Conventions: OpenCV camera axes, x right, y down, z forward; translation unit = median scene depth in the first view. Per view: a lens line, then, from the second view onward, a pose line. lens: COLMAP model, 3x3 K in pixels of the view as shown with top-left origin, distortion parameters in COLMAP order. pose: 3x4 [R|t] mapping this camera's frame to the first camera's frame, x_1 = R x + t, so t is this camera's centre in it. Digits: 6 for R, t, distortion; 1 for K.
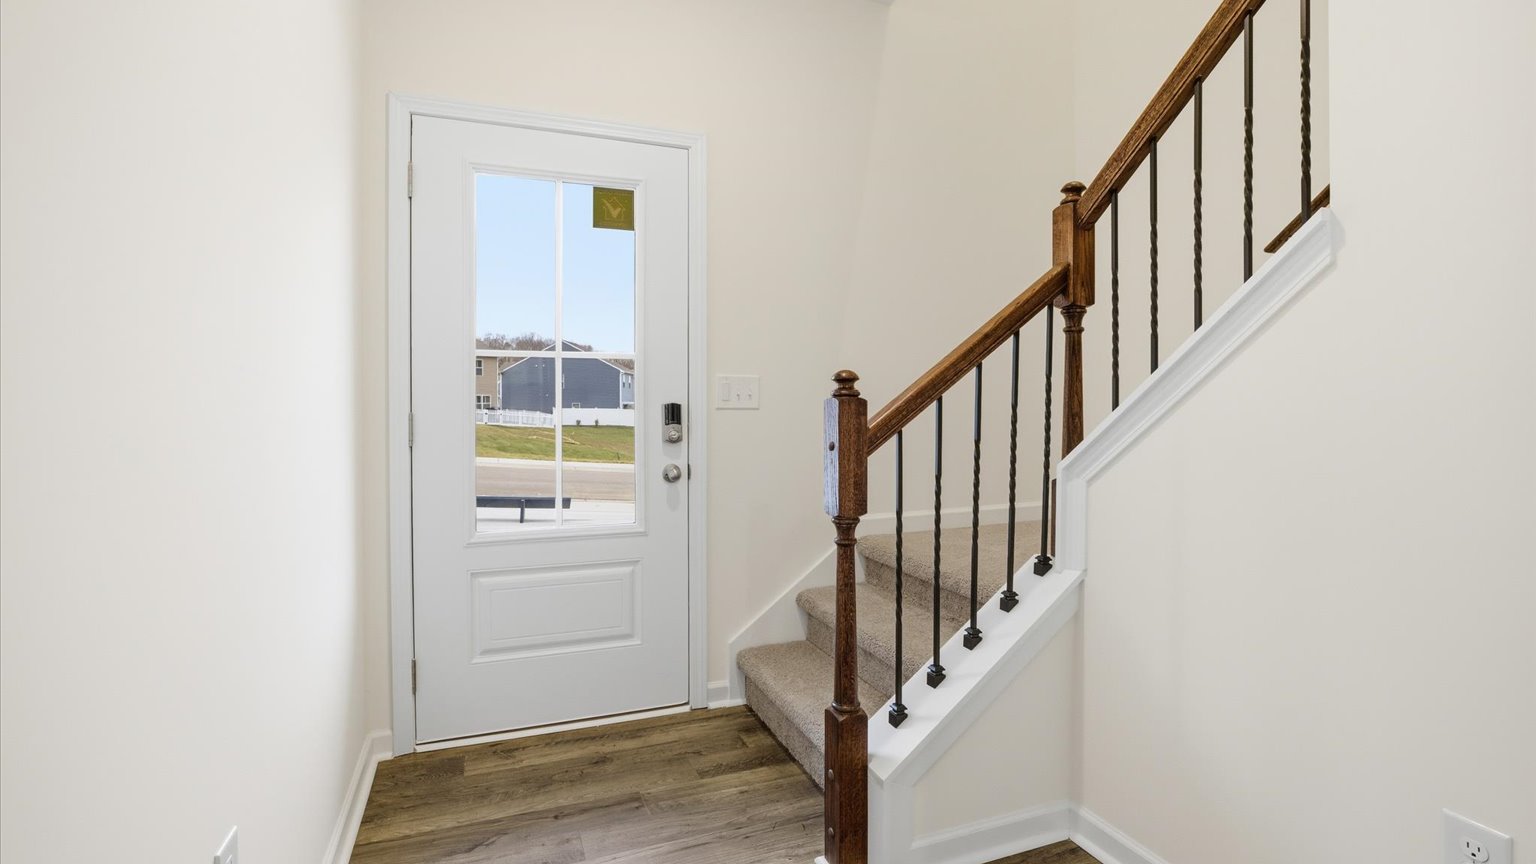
lens RADIAL K [[719.4, 0, 769.3], [0, 719.4, 413.2], [0, 0, 1]] dist [-0.031395, 0.014475]
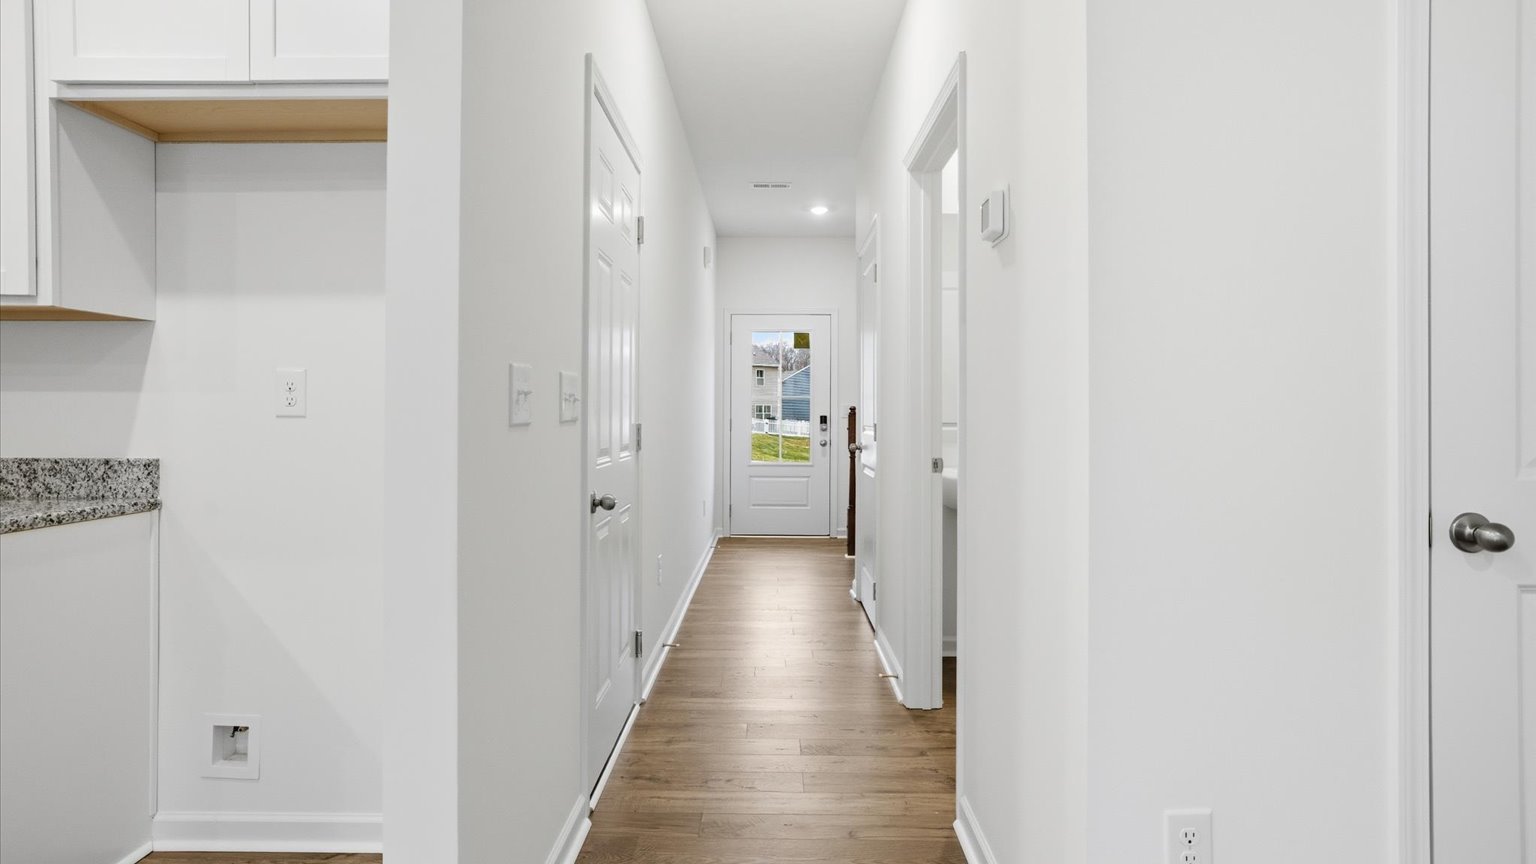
lens RADIAL K [[719.4, 0, 769.3], [0, 719.4, 413.2], [0, 0, 1]] dist [-0.031395, 0.014475]
pose [[0.931451, 0.006899, -0.363802, 0.619497], [-0.012645, 0.999830, -0.013415, 0.015239], [0.363648, 0.017096, 0.931380, -1.461999]]
